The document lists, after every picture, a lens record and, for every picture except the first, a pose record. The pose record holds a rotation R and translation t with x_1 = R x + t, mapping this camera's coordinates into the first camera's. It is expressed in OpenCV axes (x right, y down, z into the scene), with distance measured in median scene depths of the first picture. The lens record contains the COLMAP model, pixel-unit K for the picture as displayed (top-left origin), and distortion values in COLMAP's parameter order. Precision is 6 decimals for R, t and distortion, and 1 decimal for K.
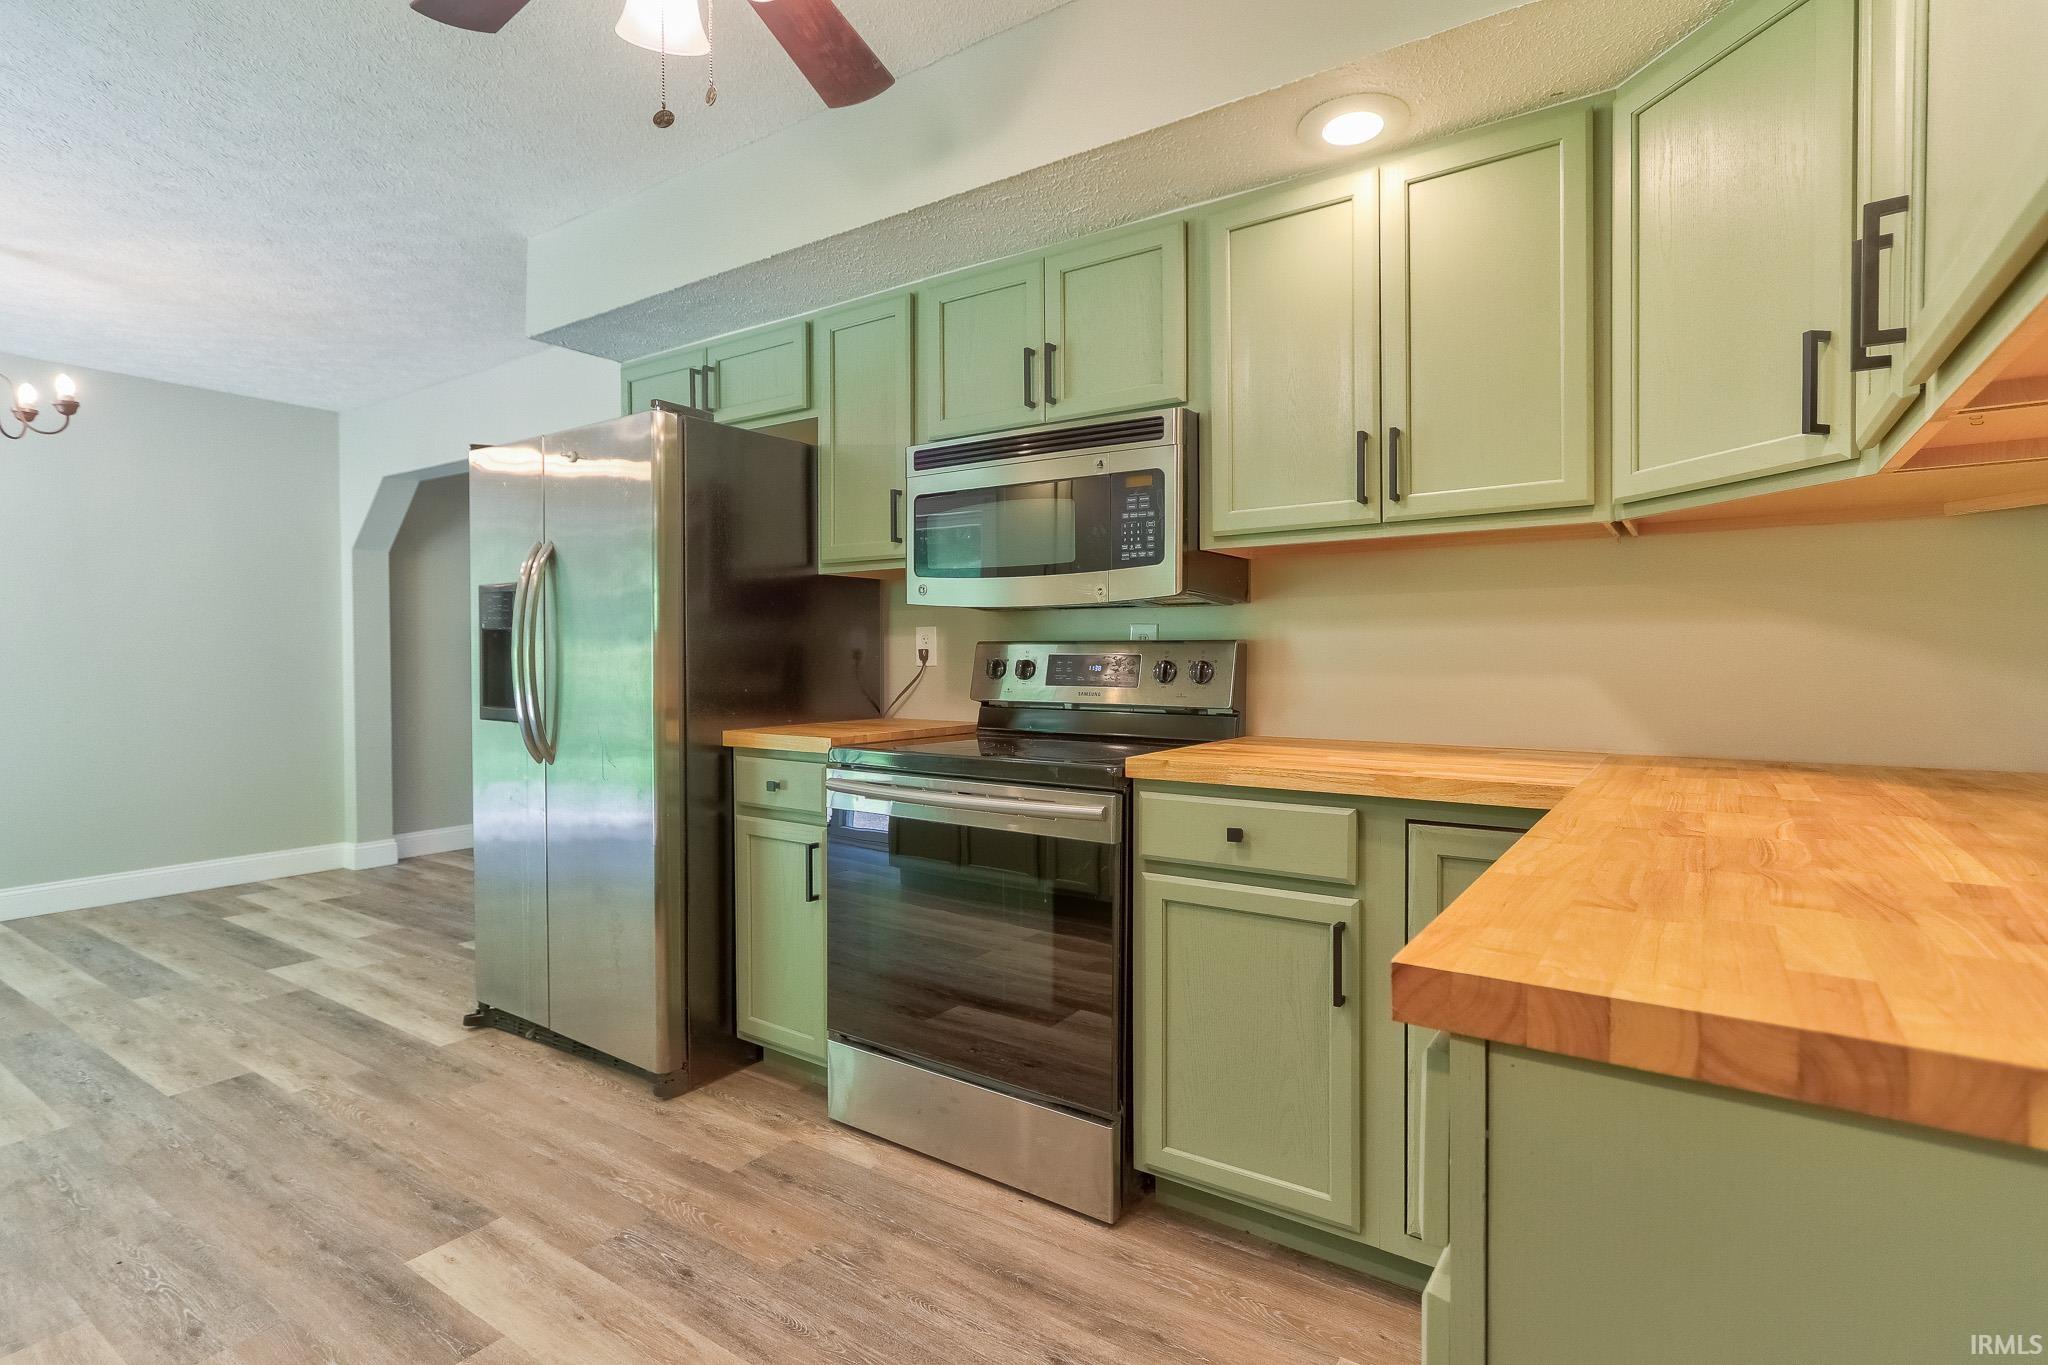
lens RADIAL K [[987.6, 0, 1088.4], [0, 987.6, 678.8], [0, 0, 1]] dist [0.001476, 0.000791]
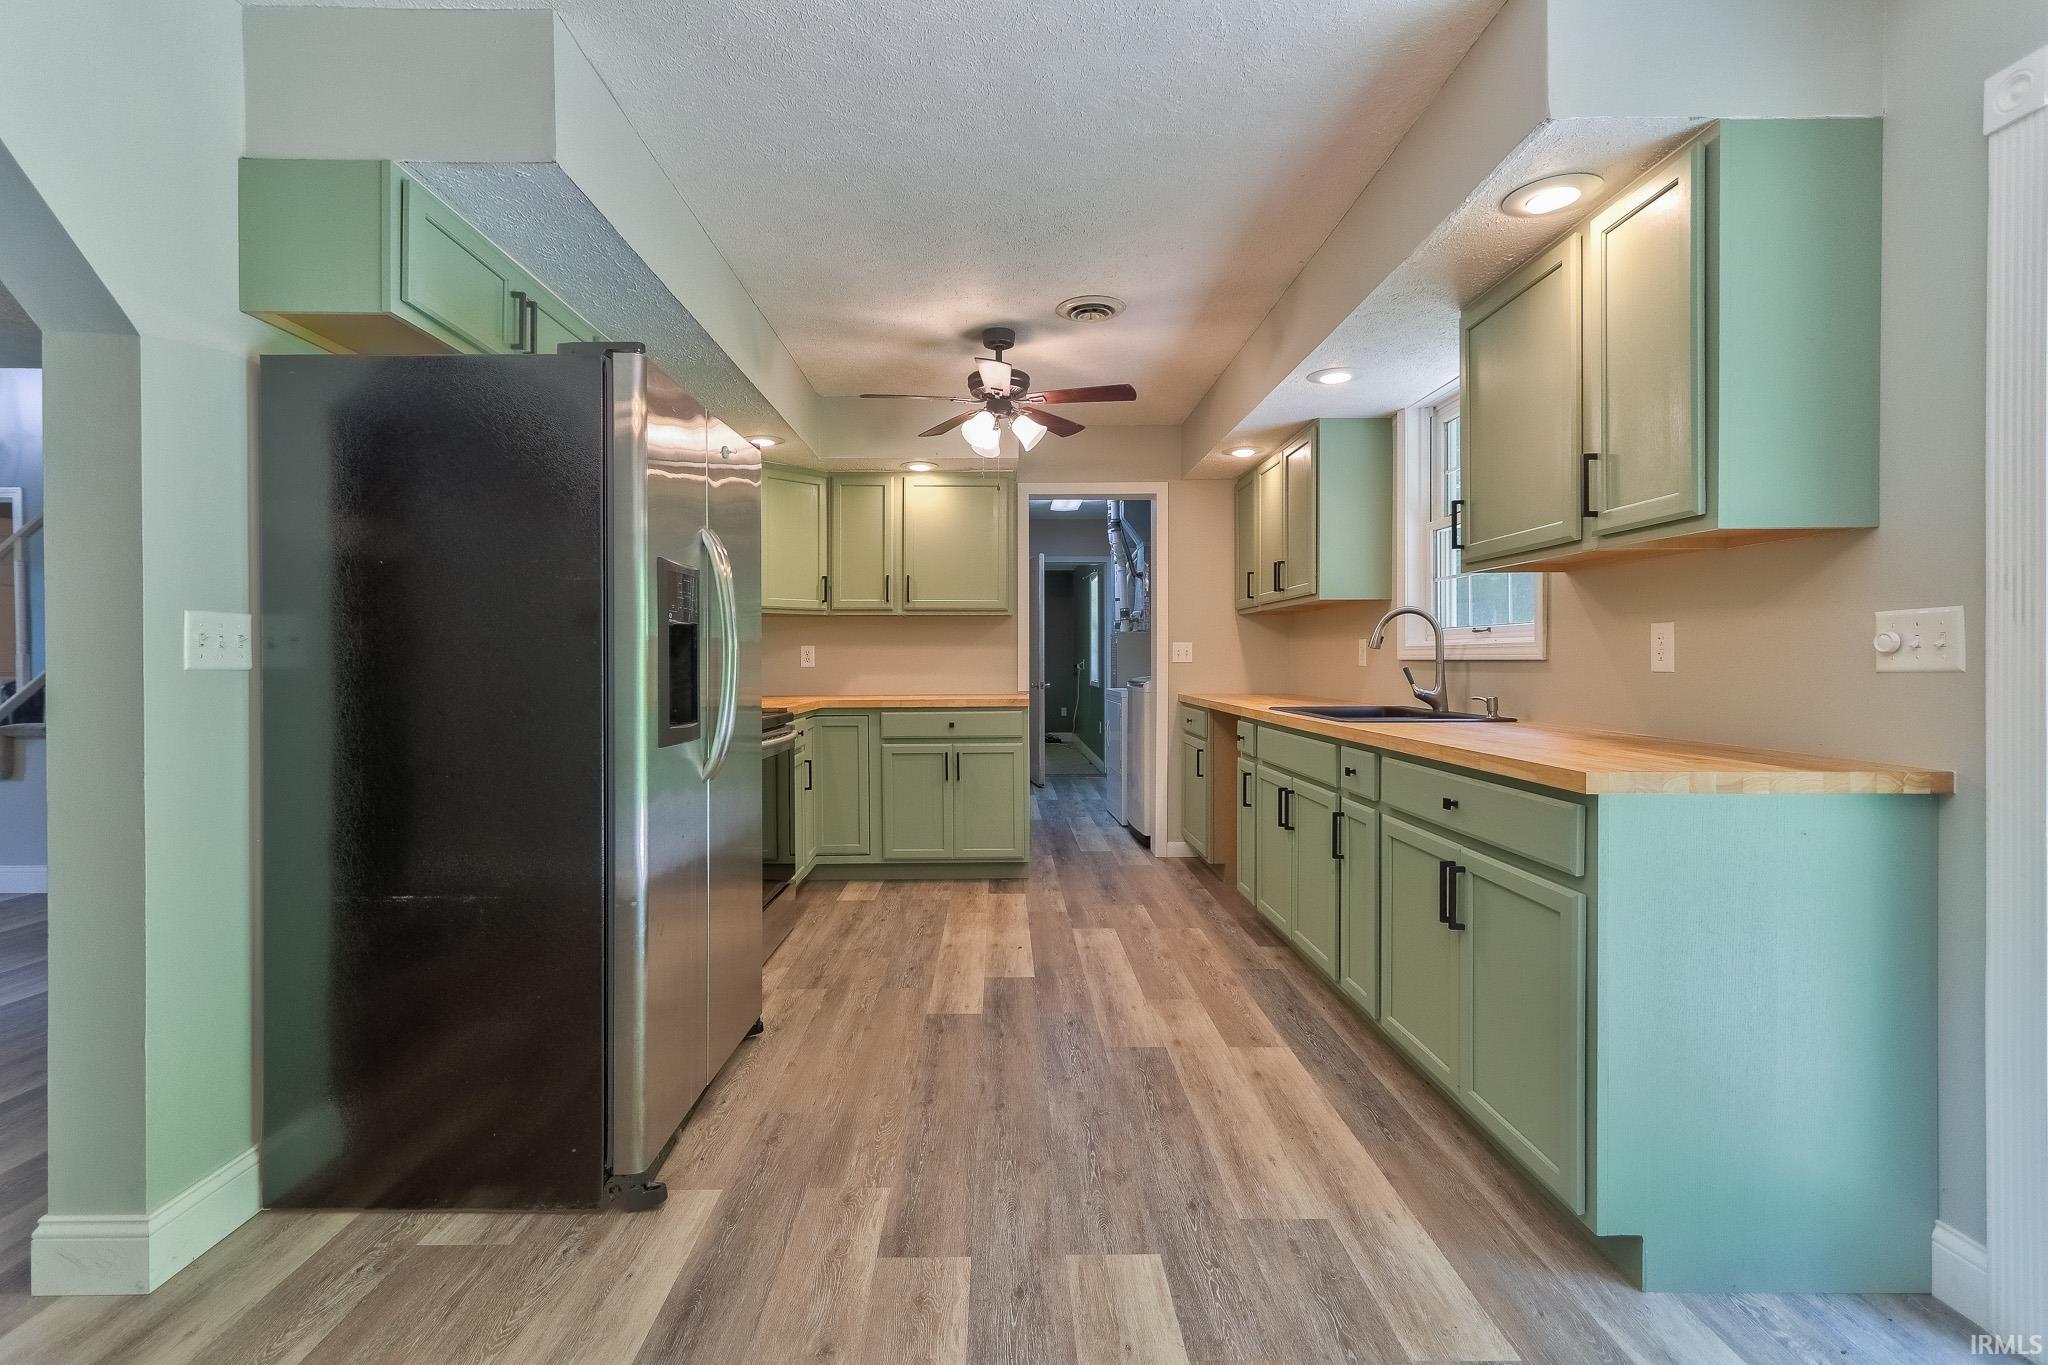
lens RADIAL K [[935.7, 0, 983.2], [0, 935.7, 671.8], [0, 0, 1]] dist [0.001970, 0.000089]
pose [[-0.518698, -0.009226, 0.854908, -1.586272], [0.019951, 0.999539, 0.022892, -0.029183], [-0.854725, 0.028930, -0.518275, 1.393929]]
